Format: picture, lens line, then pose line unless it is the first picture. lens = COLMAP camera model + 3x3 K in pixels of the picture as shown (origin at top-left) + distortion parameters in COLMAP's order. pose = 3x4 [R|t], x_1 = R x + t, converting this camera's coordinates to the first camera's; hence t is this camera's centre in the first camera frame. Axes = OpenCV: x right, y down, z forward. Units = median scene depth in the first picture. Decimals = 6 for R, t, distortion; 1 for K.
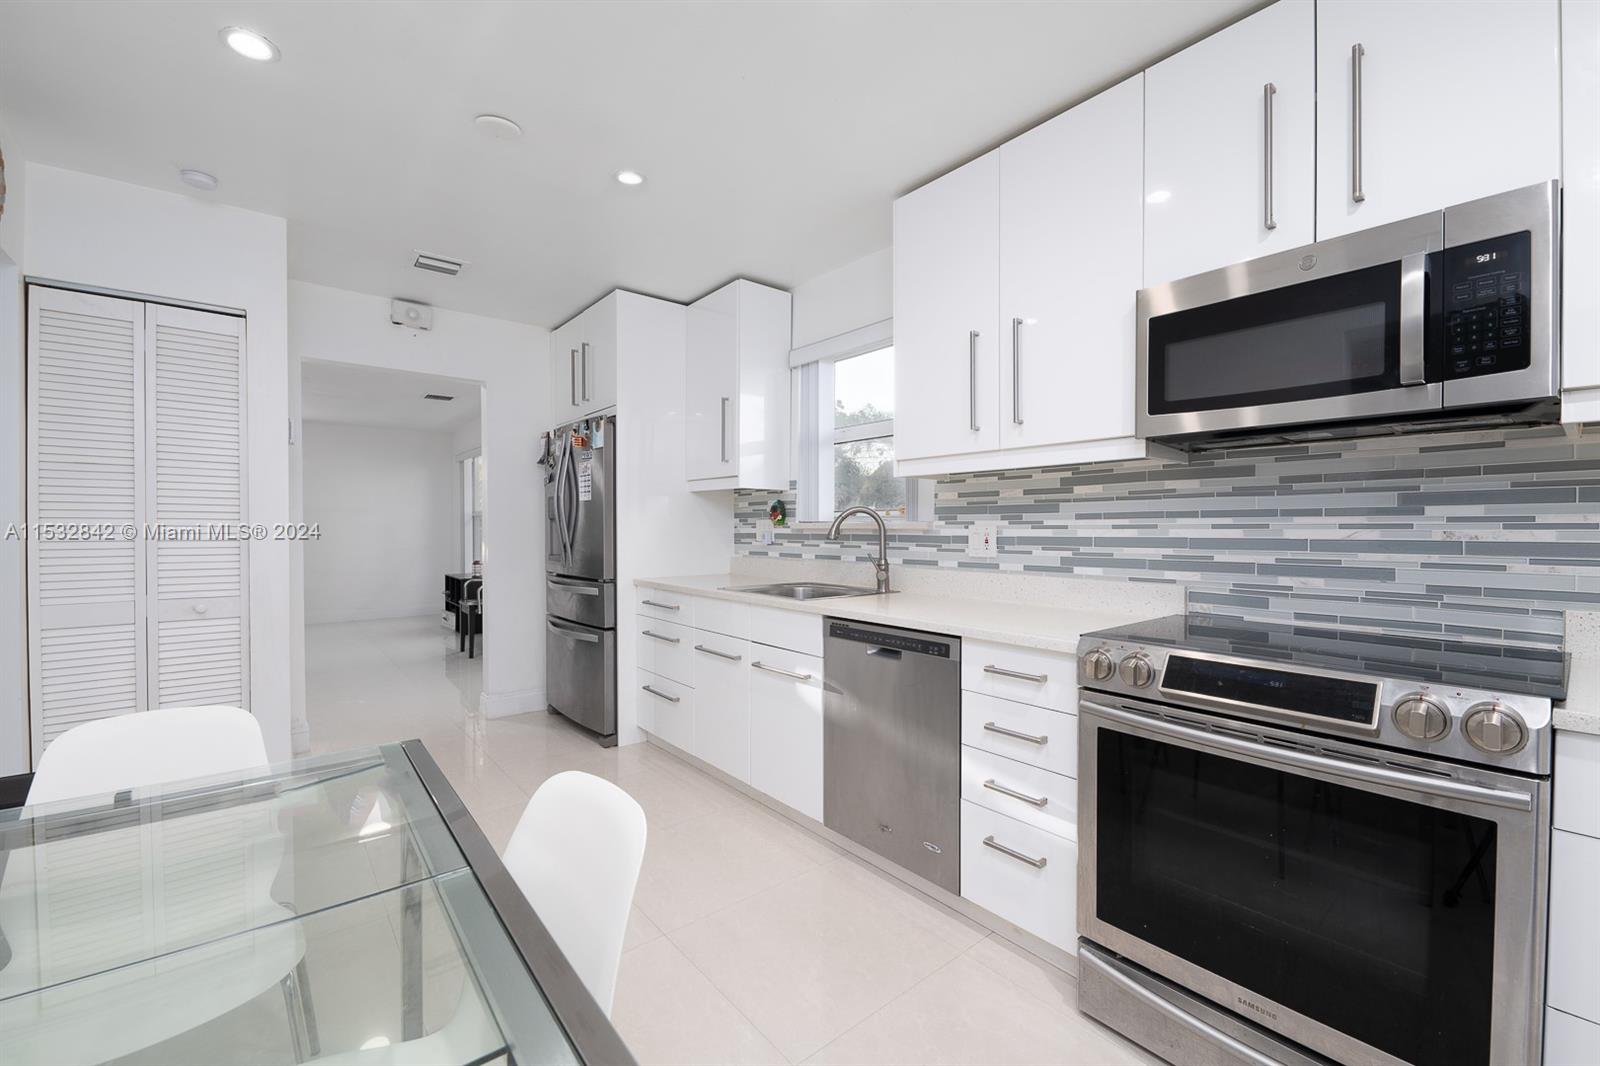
lens RADIAL K [[663.6, 0, 800.9], [0, 663.6, 533.4], [0, 0, 1]] dist [-0.004419, -0.000409]
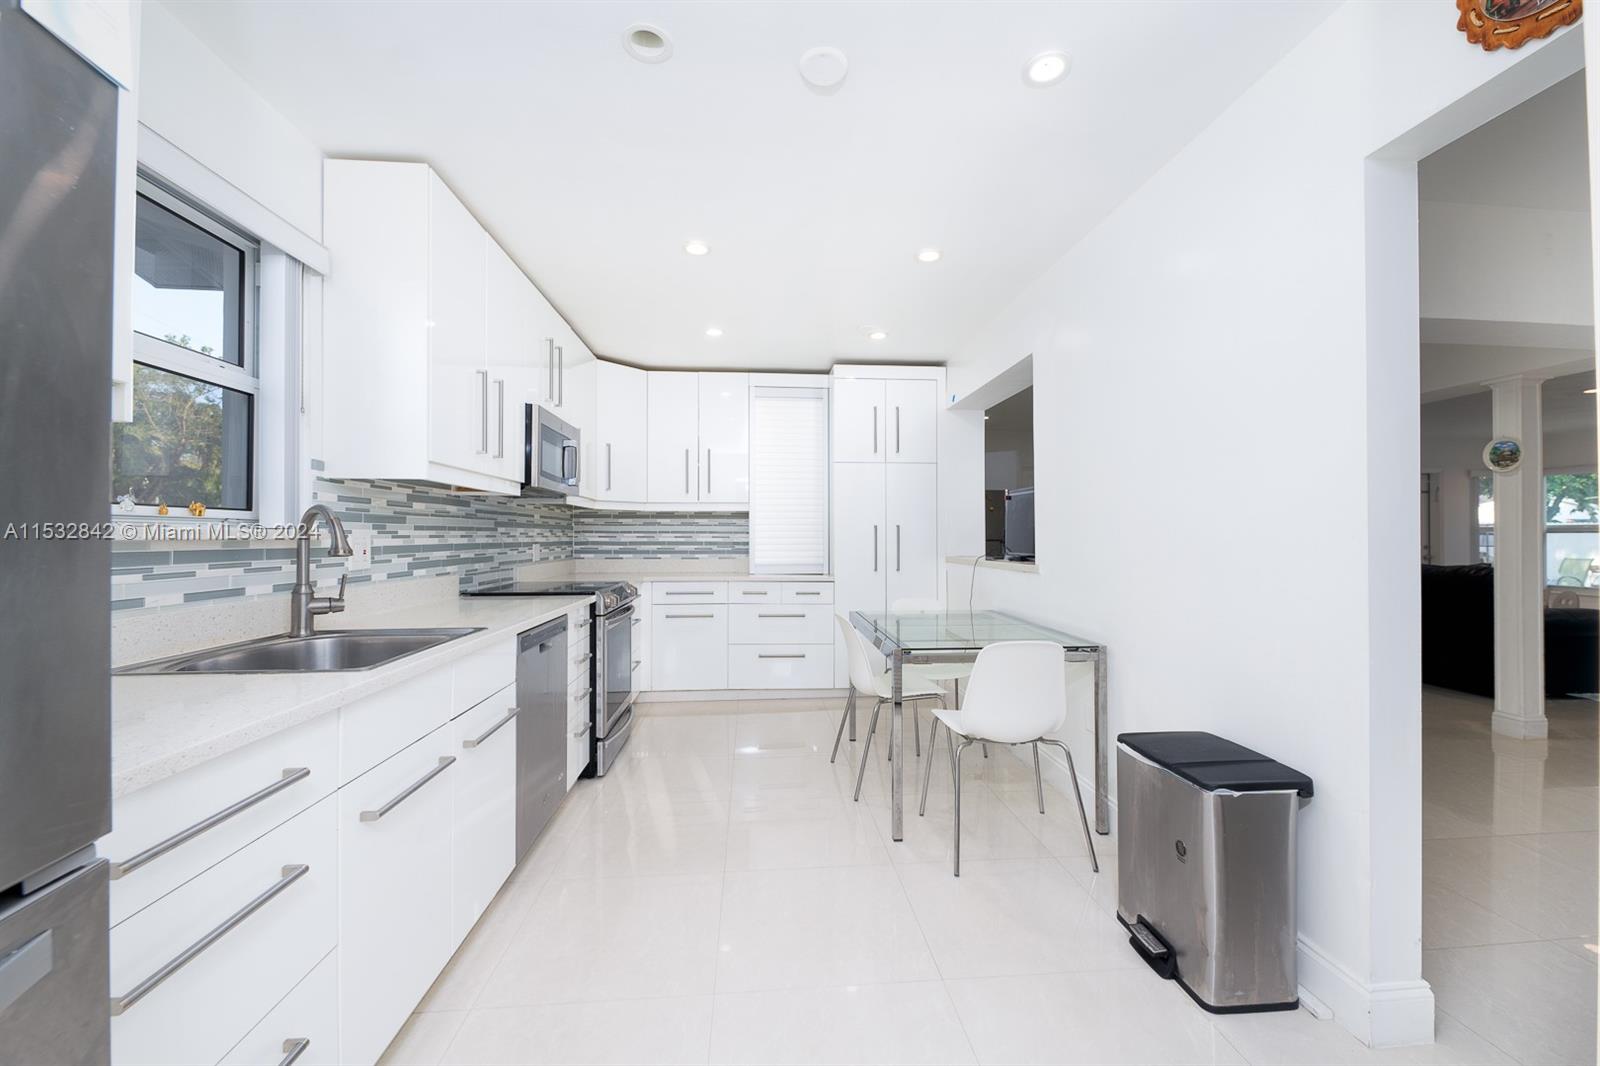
lens RADIAL K [[663.6, 0, 808.7], [0, 663.6, 532.8], [0, 0, 1]] dist [-0.004419, -0.000409]
pose [[-0.798250, 0.002790, 0.602320, -0.814074], [0.003910, 0.999992, 0.000551, -0.013649], [-0.602314, 0.002795, -0.798254, 1.432551]]
